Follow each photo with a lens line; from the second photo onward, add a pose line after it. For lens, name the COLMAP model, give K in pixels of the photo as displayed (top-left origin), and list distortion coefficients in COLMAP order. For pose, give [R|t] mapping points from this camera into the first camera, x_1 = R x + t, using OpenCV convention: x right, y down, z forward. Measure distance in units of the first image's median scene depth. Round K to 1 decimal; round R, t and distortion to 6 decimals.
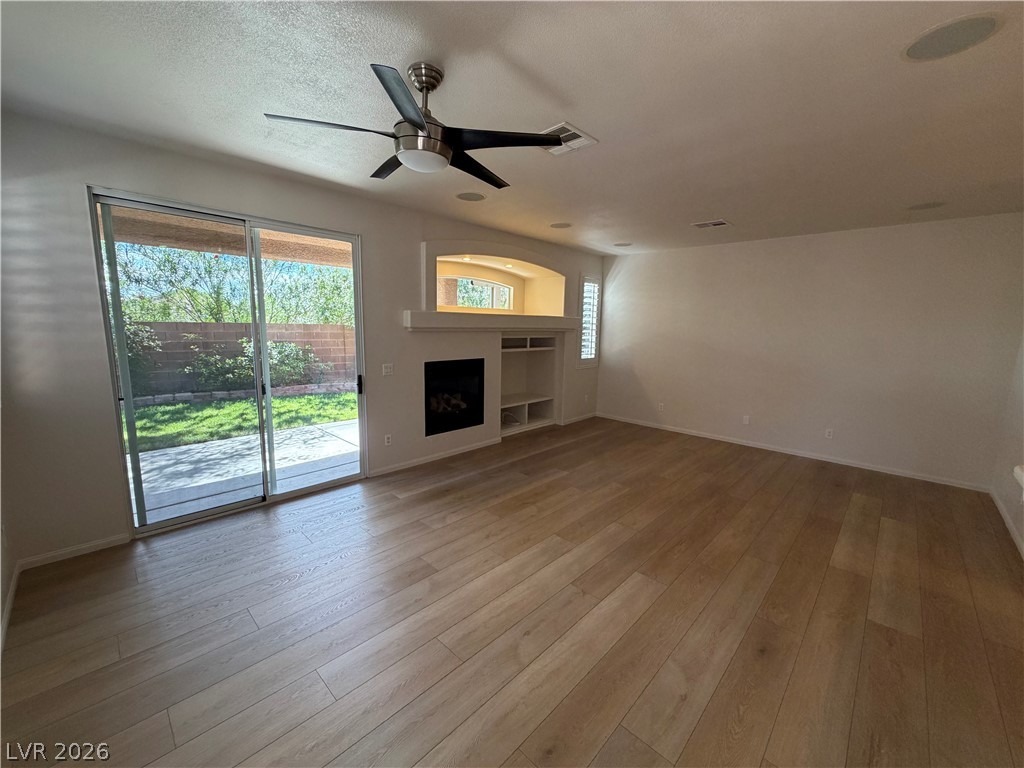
lens RADIAL K [[409.1, 0, 509.4], [0, 409.1, 383.2], [0, 0, 1]] dist [-0.001091, 0.000494]
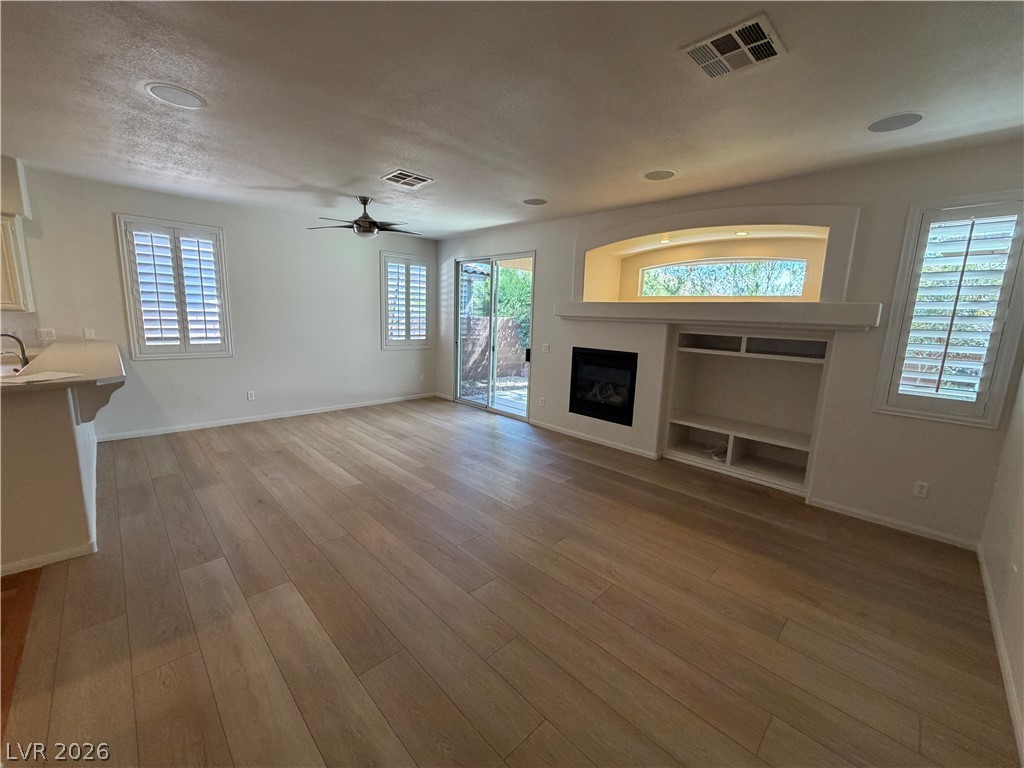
lens RADIAL K [[409.1, 0, 509.5], [0, 409.1, 381.7], [0, 0, 1]] dist [-0.001091, 0.000494]
pose [[-0.025636, 0.141355, -0.989627, 1.015914], [-0.179714, 0.973173, 0.143660, -0.095197], [0.983385, 0.181532, 0.000455, 0.903174]]
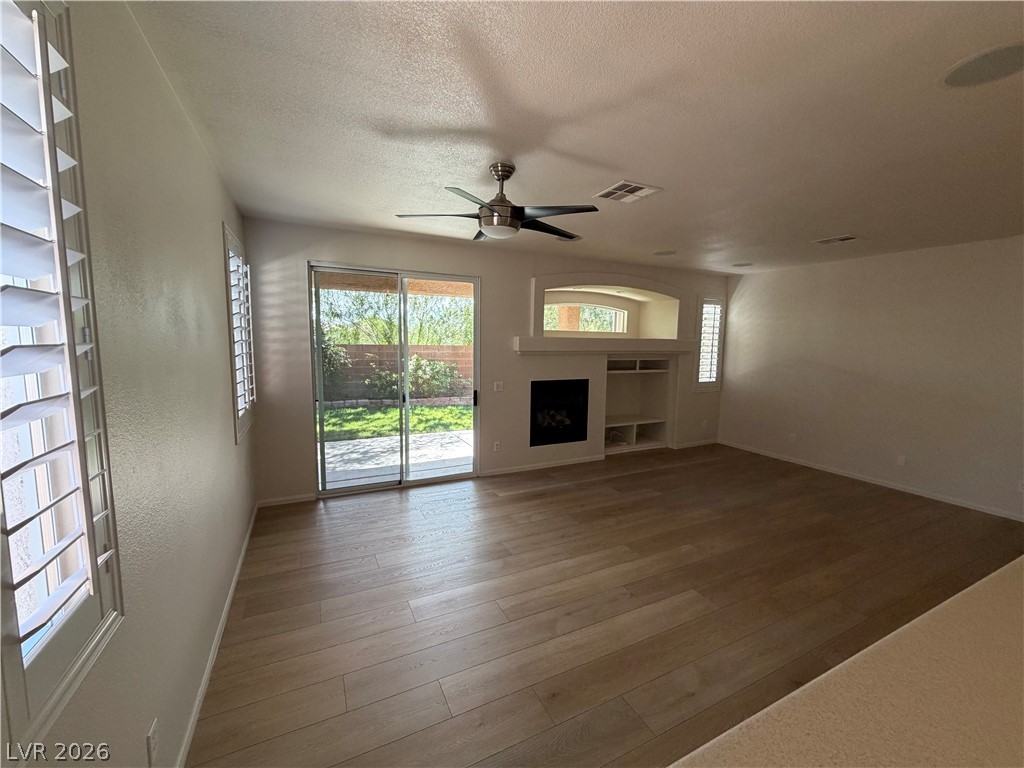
lens RADIAL K [[409.1, 0, 509.7], [0, 409.1, 382.4], [0, 0, 1]] dist [-0.001091, 0.000494]
pose [[0.939475, 0.029553, -0.341341, 0.135529], [-0.045714, 0.998177, -0.039398, -0.000328], [0.339555, 0.052617, 0.939113, -0.100519]]
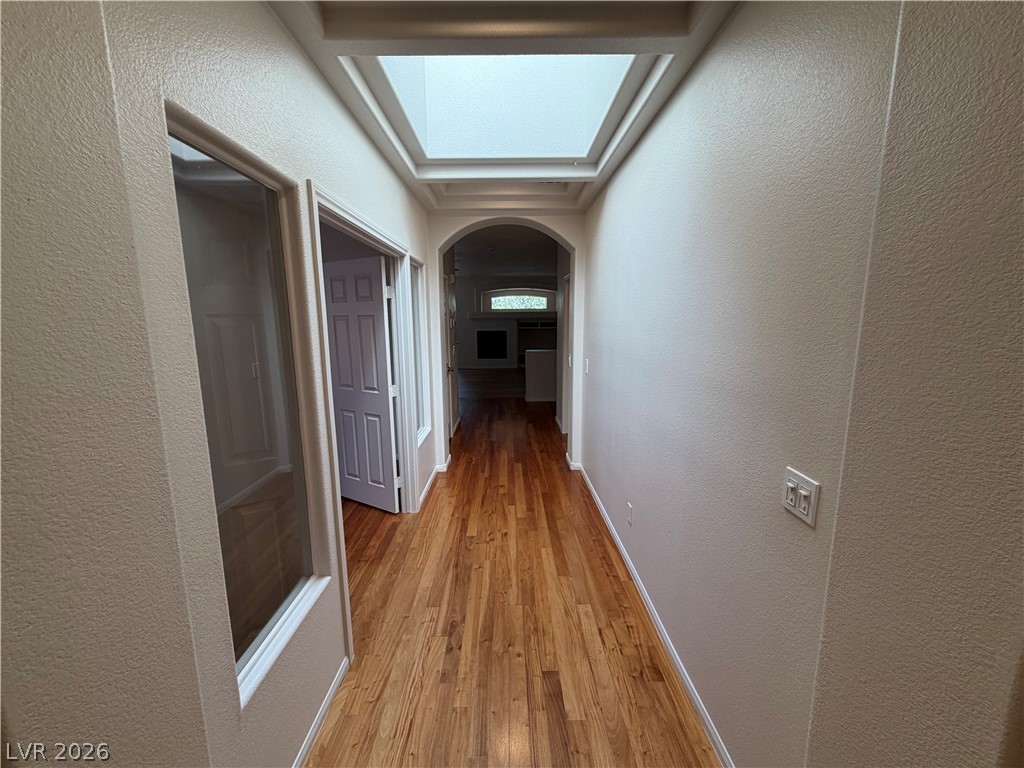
lens RADIAL K [[409.1, 0, 512.0], [0, 409.1, 383.0], [0, 0, 1]] dist [-0.001091, 0.000494]
pose [[0.705129, 0.092200, -0.703059, 2.051406], [-0.082806, 0.995433, 0.047492, 0.156559], [0.704227, 0.024729, 0.709544, -0.824676]]
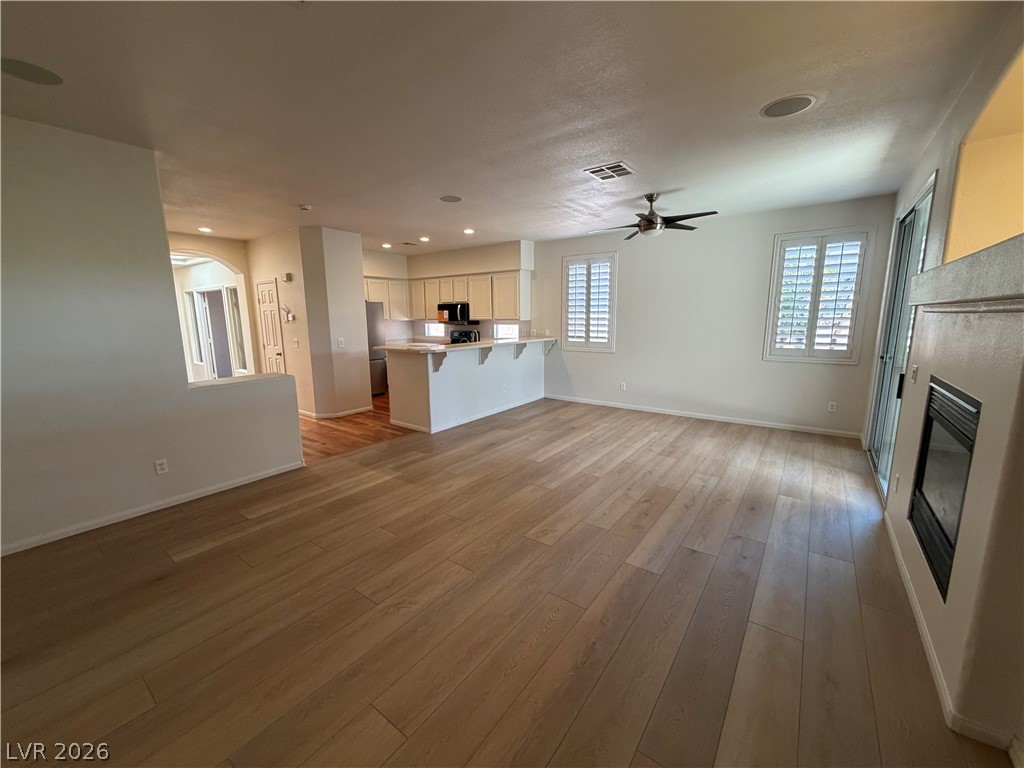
lens RADIAL K [[409.1, 0, 511.3], [0, 409.1, 383.7], [0, 0, 1]] dist [-0.001091, 0.000494]
pose [[-0.991492, 0.012044, -0.129610, 0.394078], [-0.028490, 0.951490, 0.306359, -0.193269], [0.127012, 0.307445, -0.943051, 1.512770]]
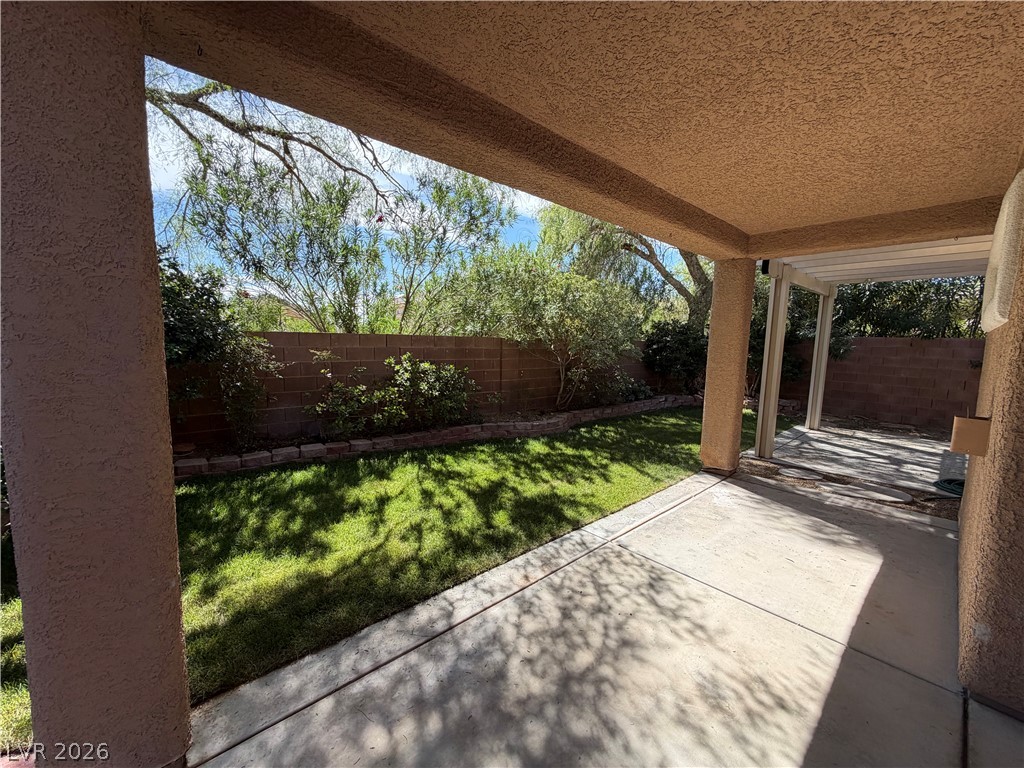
lens RADIAL K [[409.1, 0, 519.0], [0, 409.1, 380.7], [0, 0, 1]] dist [-0.001091, 0.000494]
pose [[0.998530, 0.014794, -0.052150, -0.853697], [-0.016722, 0.999185, -0.036730, -0.107728], [0.051564, 0.037548, 0.997964, 0.735710]]
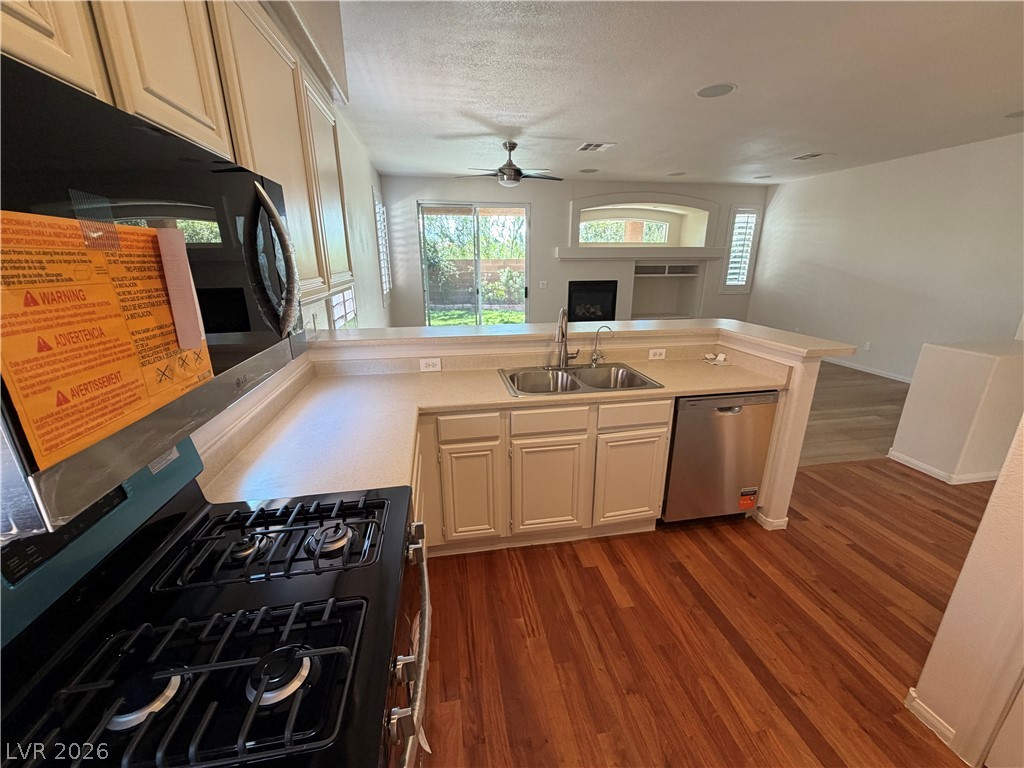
lens RADIAL K [[409.1, 0, 509.9], [0, 409.1, 383.9], [0, 0, 1]] dist [-0.001091, 0.000494]
pose [[0.807687, 0.152723, -0.569489, 0.602366], [-0.065374, 0.983112, 0.170928, 0.088255], [0.585976, -0.100827, 0.804031, -0.462243]]
